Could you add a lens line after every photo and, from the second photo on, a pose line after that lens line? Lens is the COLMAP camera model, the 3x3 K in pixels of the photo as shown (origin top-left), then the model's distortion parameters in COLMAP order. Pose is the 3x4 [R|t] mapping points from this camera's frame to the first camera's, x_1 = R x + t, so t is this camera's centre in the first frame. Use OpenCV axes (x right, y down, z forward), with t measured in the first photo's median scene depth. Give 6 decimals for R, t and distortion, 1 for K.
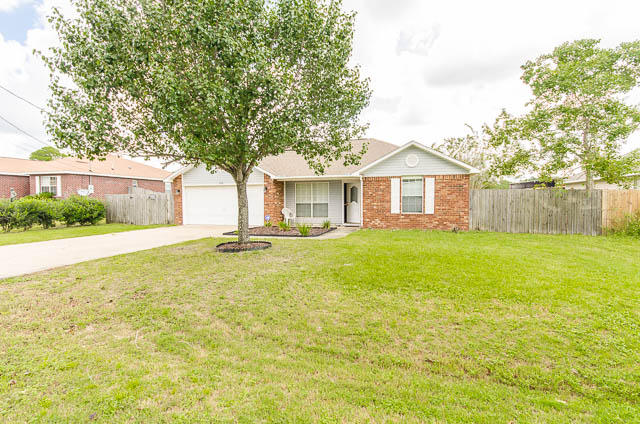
lens RADIAL K [[322.5, 0, 319.3], [0, 322.5, 211.9], [0, 0, 1]] dist [0.007218, -0.000460]
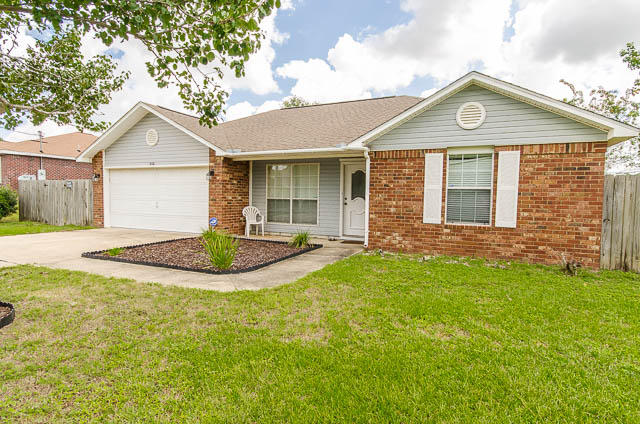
lens RADIAL K [[346.4, 0, 317.9], [0, 346.4, 211.6], [0, 0, 1]] dist [0.009894, 0.000677]
pose [[0.990667, 0.027868, -0.133428, 0.129250], [-0.026705, 0.999588, 0.010496, -0.014393], [0.133665, -0.006835, 0.991003, 0.436804]]
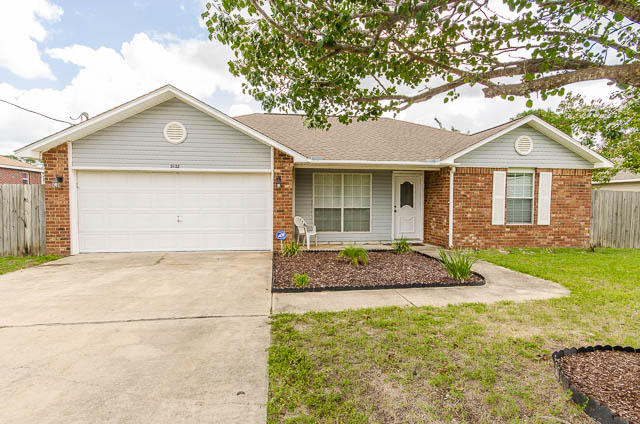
lens RADIAL K [[322.5, 0, 318.3], [0, 322.5, 211.3], [0, 0, 1]] dist [0.007218, -0.000460]
pose [[0.910589, -0.003272, 0.413301, -0.362110], [0.005467, 0.999977, -0.004128, -0.021603], [-0.413278, 0.006019, 0.910585, 0.546407]]
